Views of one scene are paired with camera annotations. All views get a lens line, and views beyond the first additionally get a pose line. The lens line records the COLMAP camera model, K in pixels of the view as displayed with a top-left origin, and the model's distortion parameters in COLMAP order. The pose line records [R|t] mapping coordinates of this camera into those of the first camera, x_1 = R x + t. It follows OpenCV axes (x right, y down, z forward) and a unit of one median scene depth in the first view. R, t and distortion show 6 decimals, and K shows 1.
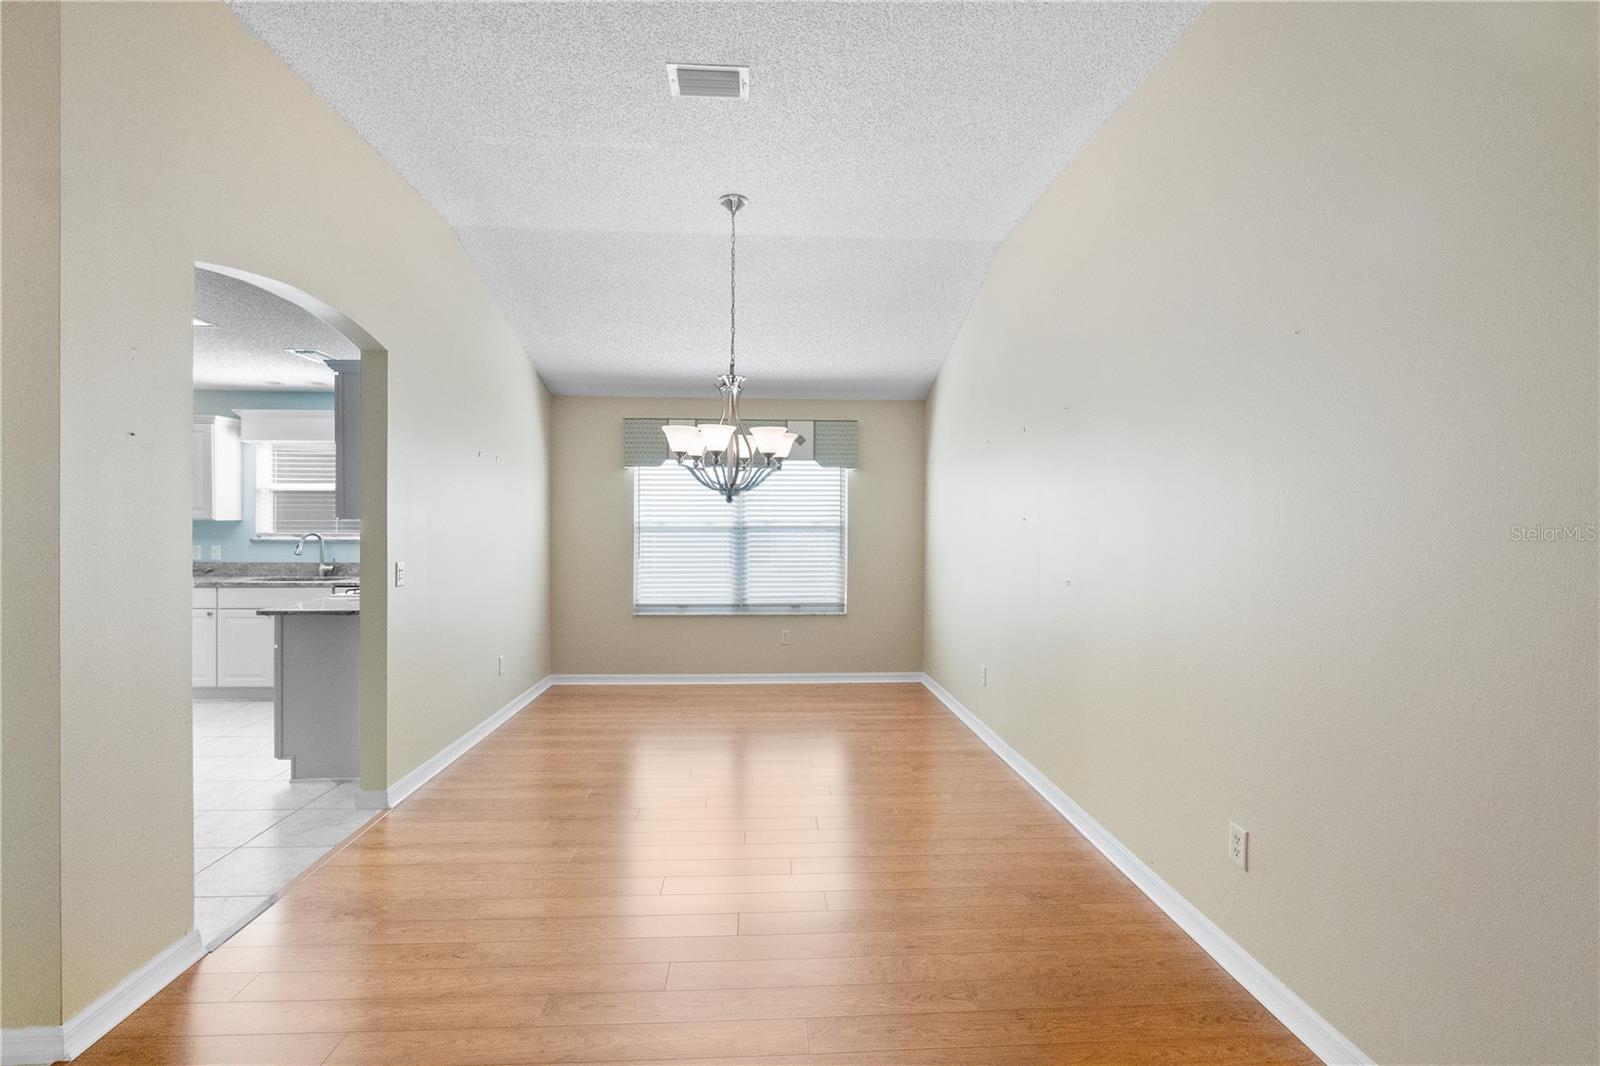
lens RADIAL K [[736.5, 0, 801.5], [0, 736.5, 529.0], [0, 0, 1]] dist [-0.007409, 0.000790]
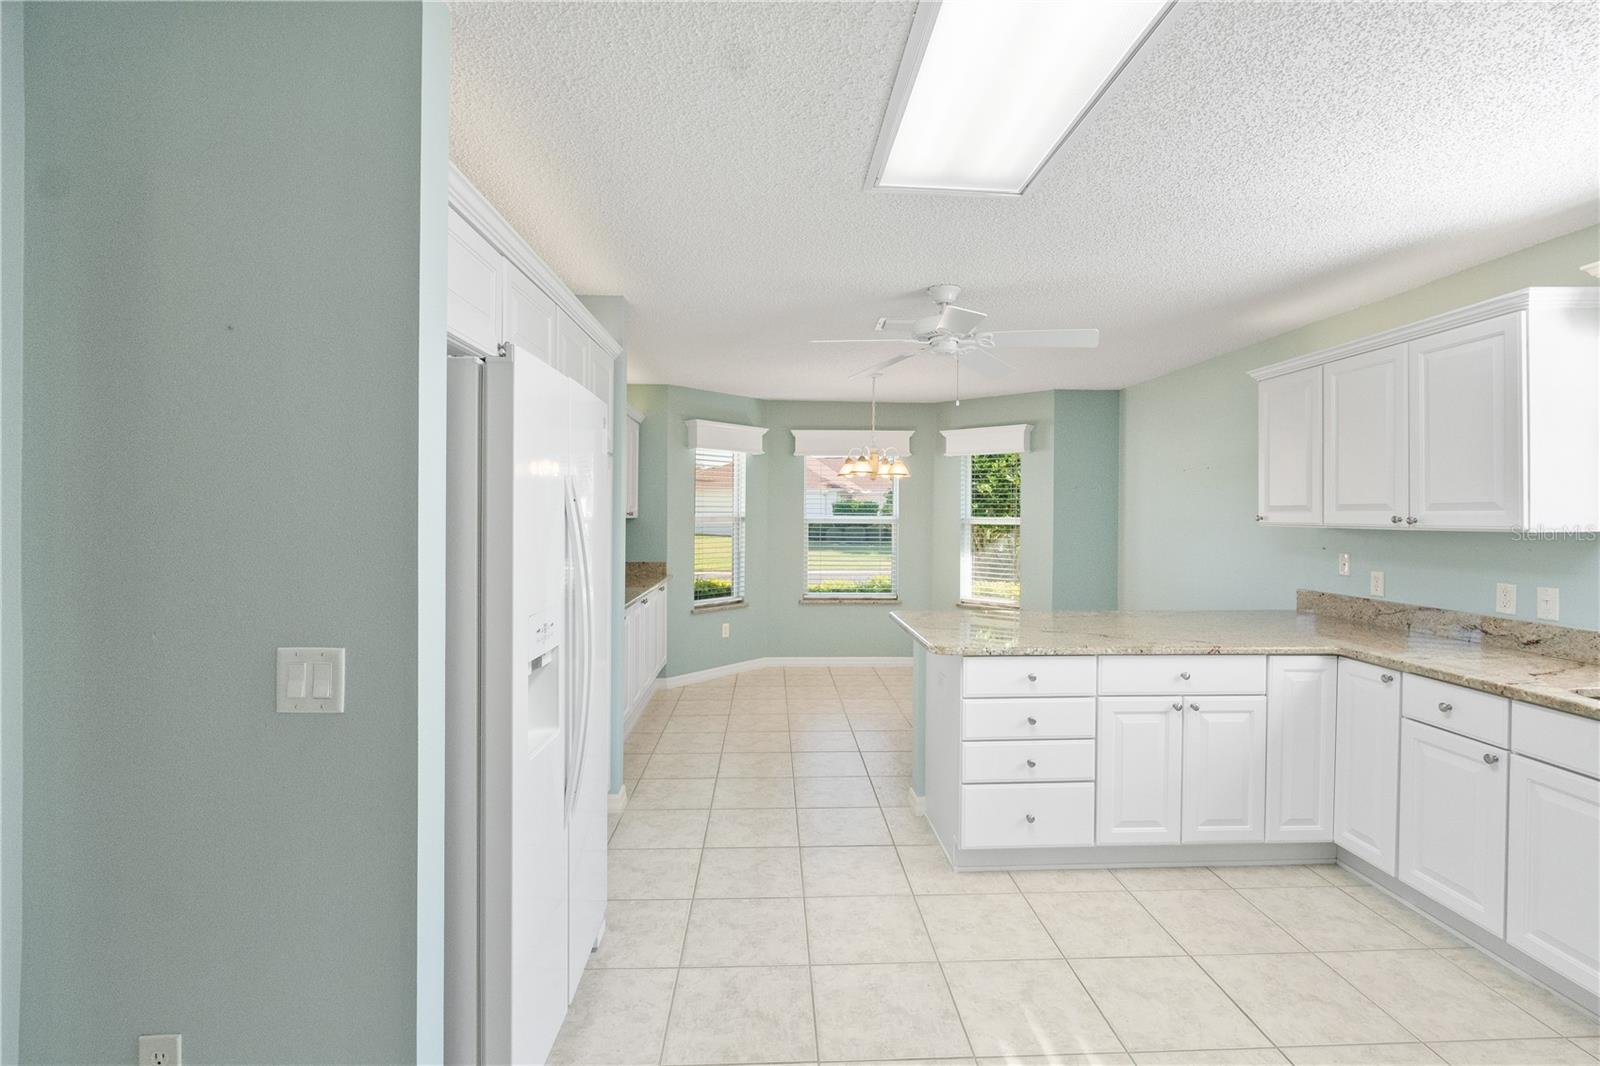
lens RADIAL K [[736.5, 0, 800.8], [0, 736.5, 524.6], [0, 0, 1]] dist [-0.007409, 0.000790]
pose [[-0.016581, -0.000283, -0.999862, -0.364091], [-0.001957, 0.999998, -0.000250, -0.015342], [0.999861, 0.001953, -0.016581, 0.580968]]
